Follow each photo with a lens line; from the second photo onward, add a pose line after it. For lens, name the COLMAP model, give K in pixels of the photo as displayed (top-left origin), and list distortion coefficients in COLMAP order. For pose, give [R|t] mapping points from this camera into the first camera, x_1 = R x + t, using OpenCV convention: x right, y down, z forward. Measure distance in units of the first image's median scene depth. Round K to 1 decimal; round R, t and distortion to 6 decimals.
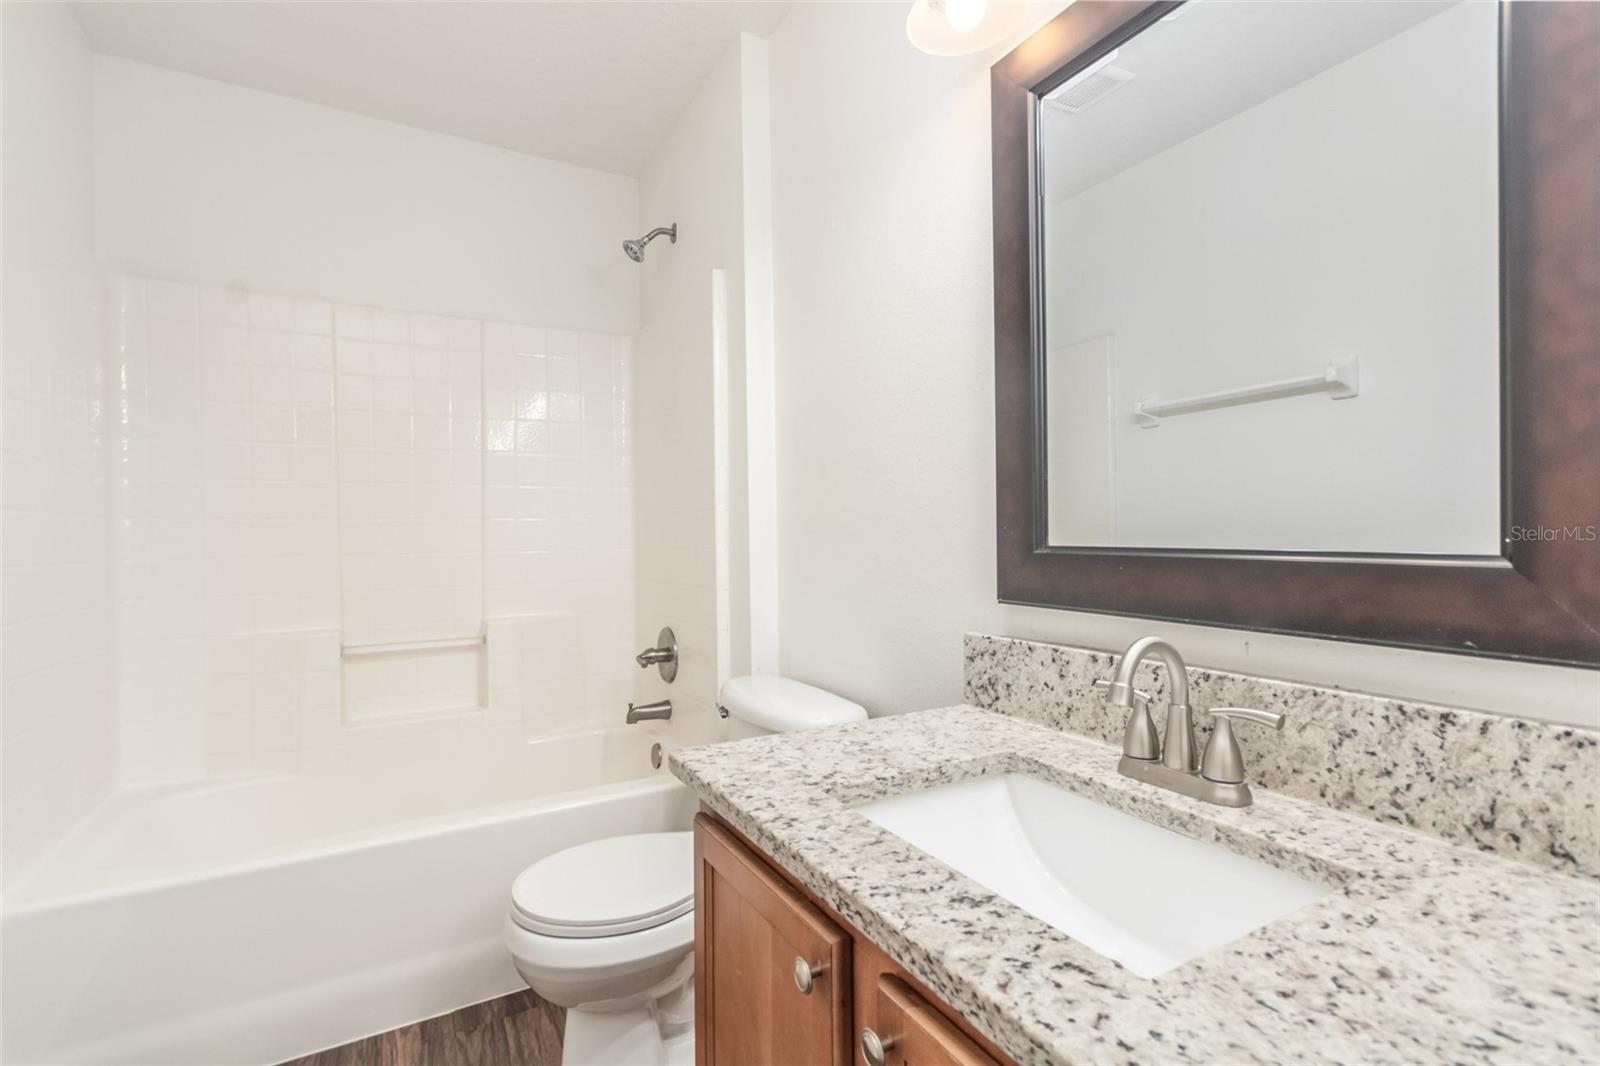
lens RADIAL K [[739.4, 0, 807.9], [0, 739.4, 532.5], [0, 0, 1]] dist [-0.001283, -0.000014]
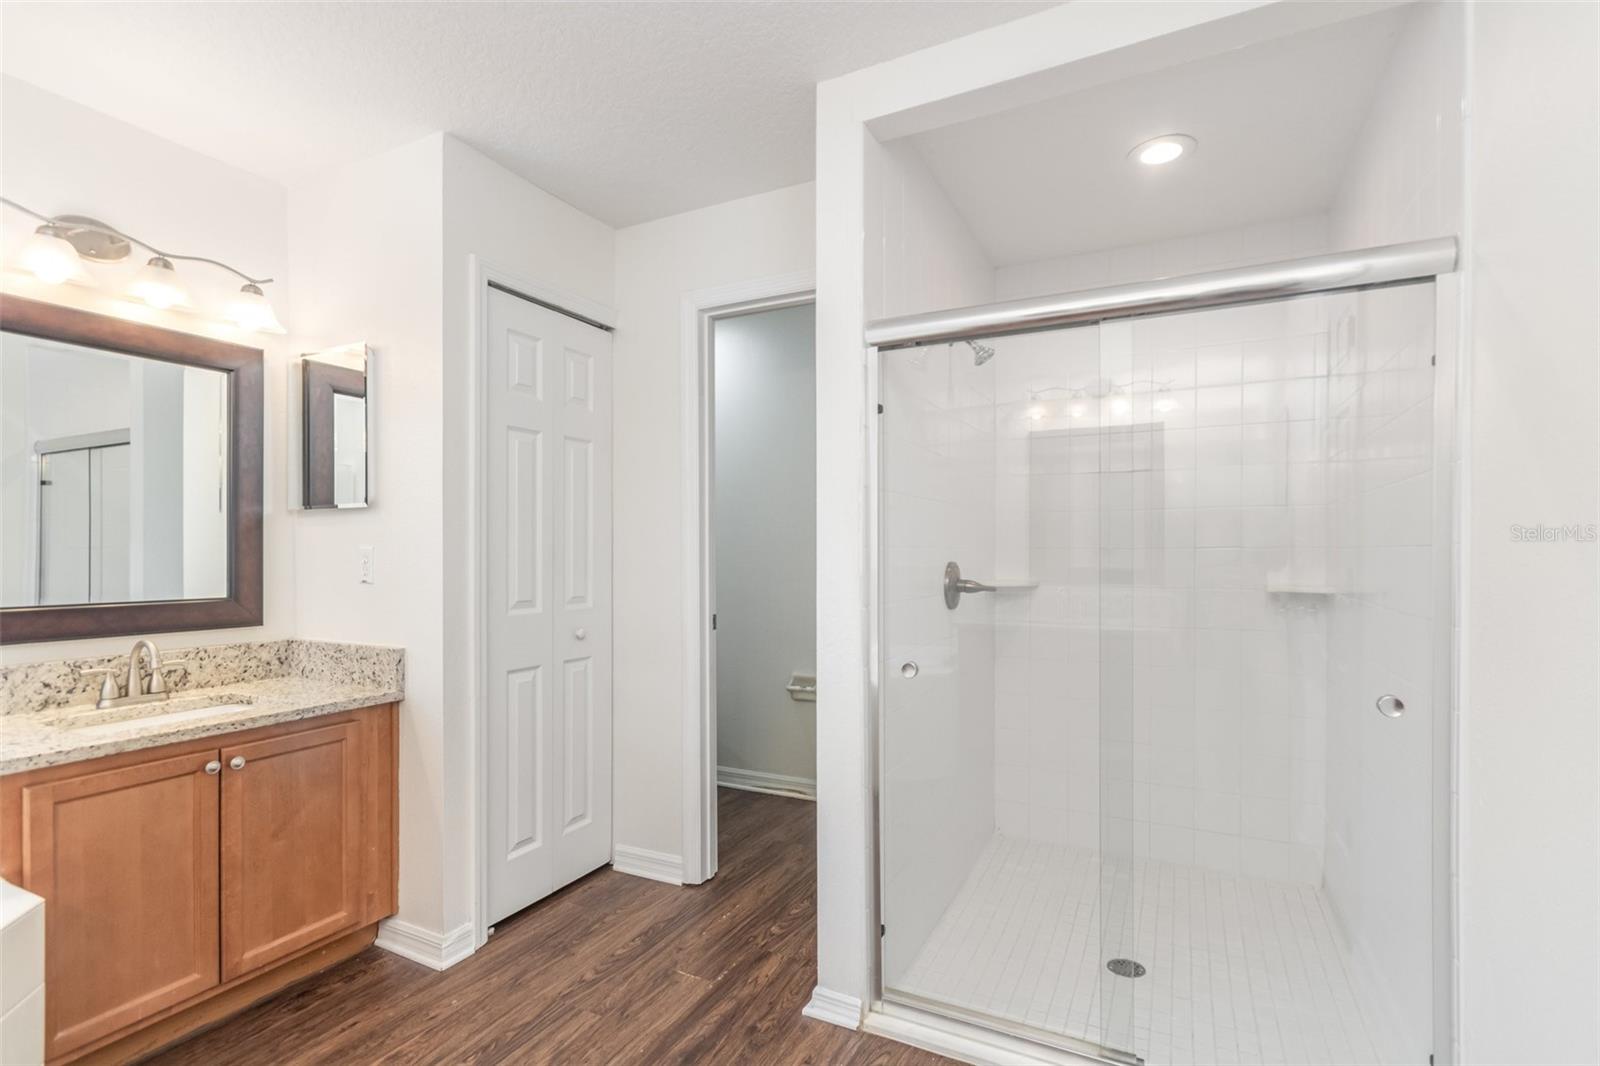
lens RADIAL K [[750.6, 0, 804.0], [0, 750.6, 554.0], [0, 0, 1]] dist [0.001135, -0.001122]
pose [[-0.563863, 0.004549, 0.825856, -2.847471], [0.012249, 0.999921, 0.002856, -0.121239], [-0.825778, 0.011727, -0.563874, 0.624081]]
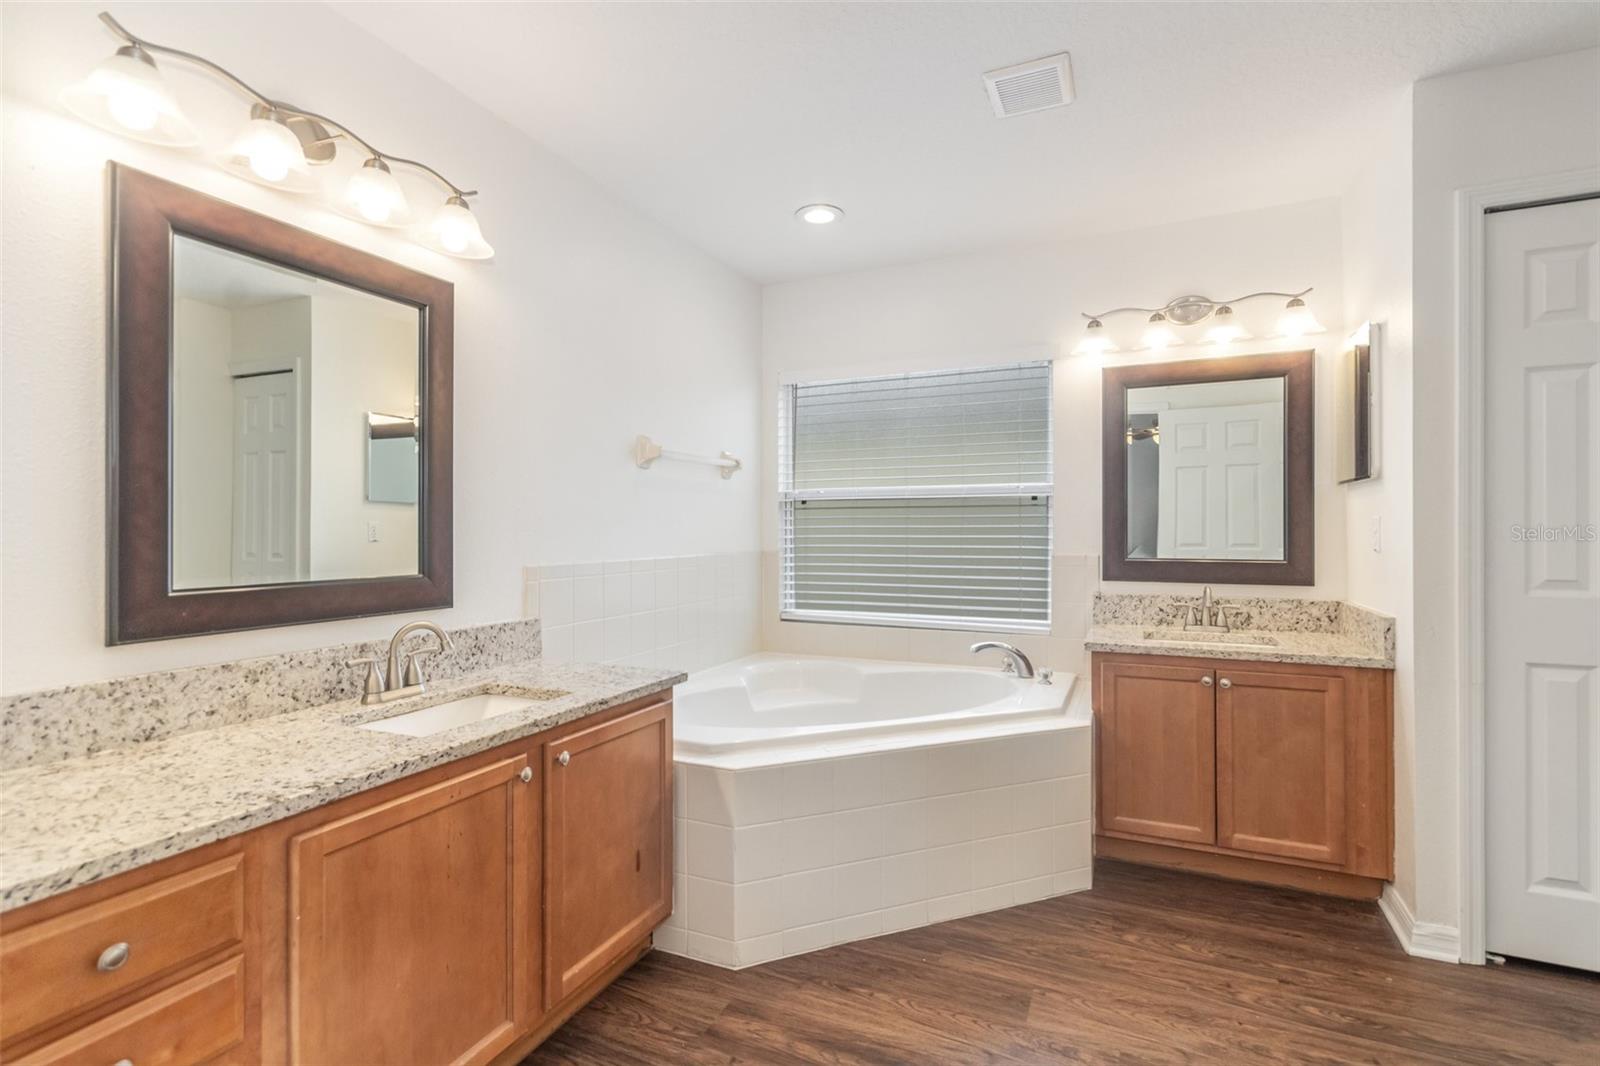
lens RADIAL K [[739.4, 0, 807.9], [0, 739.4, 532.5], [0, 0, 1]] dist [-0.001283, -0.000014]
pose [[0.804743, 0.004143, 0.593608, -3.081339], [0.003030, 0.999934, -0.011087, -0.072291], [-0.593615, 0.010721, 0.804678, -0.641057]]
